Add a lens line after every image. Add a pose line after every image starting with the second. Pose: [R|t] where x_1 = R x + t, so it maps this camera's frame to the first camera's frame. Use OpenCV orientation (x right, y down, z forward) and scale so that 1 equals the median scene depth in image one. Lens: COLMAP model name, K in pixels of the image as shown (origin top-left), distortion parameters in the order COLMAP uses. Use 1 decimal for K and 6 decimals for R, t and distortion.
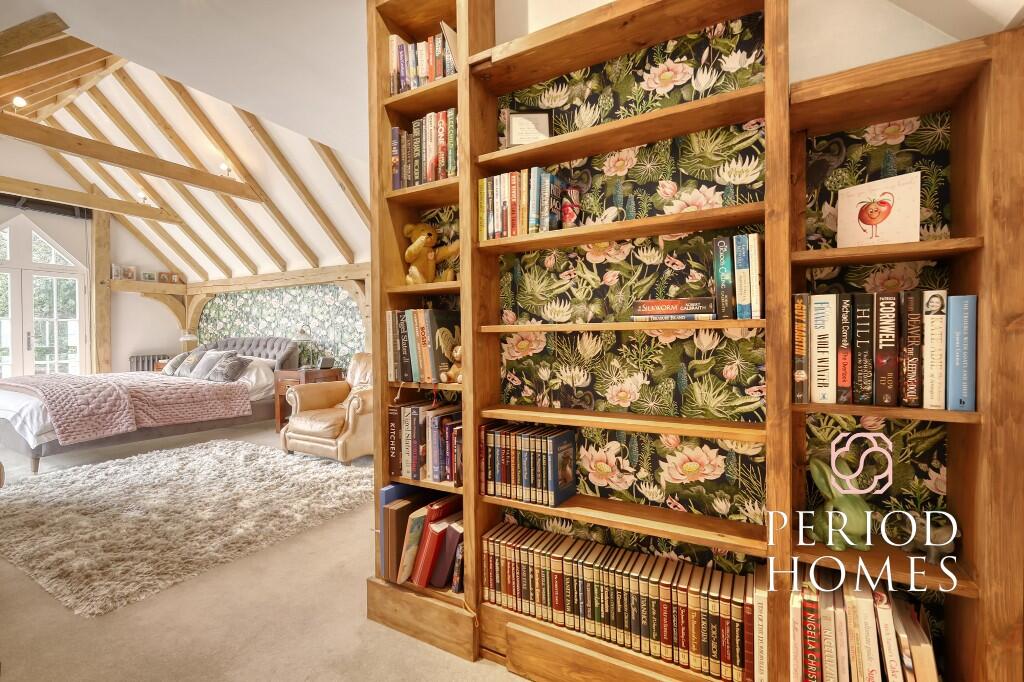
lens RADIAL K [[441.2, 0, 504.0], [0, 441.2, 354.3], [0, 0, 1]] dist [0.002268, 0.000653]
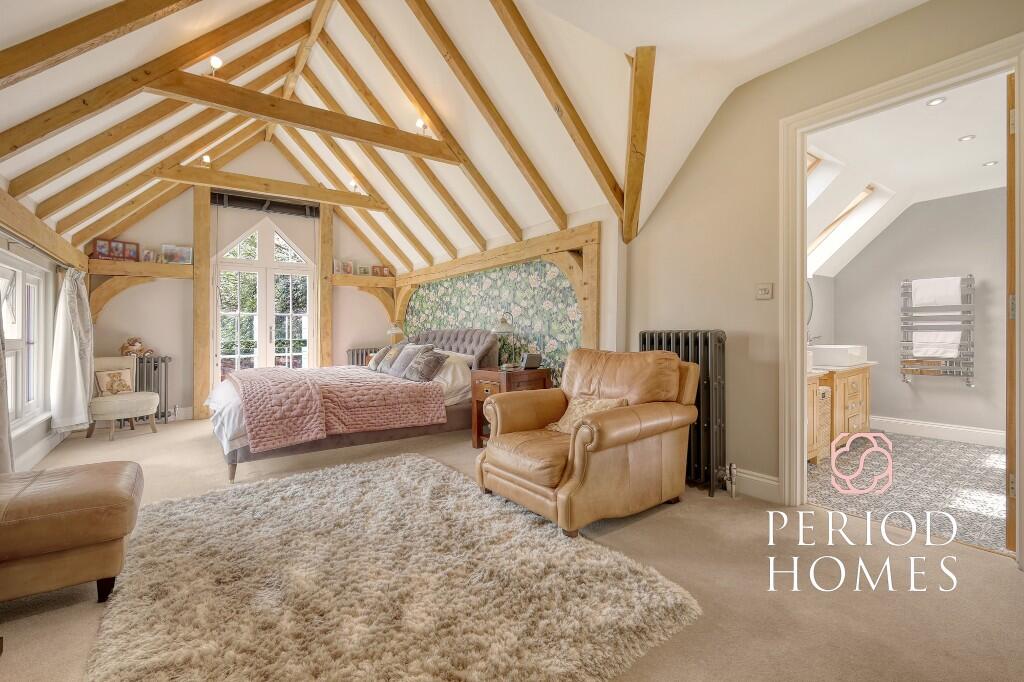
lens RADIAL K [[441.2, 0, 511.3], [0, 441.2, 338.7], [0, 0, 1]] dist [0.002268, 0.000653]
pose [[0.920166, -0.000450, -0.391528, -0.128887], [-0.008129, 0.999762, -0.020253, -0.003363], [0.391444, 0.021819, 0.919943, 0.267951]]
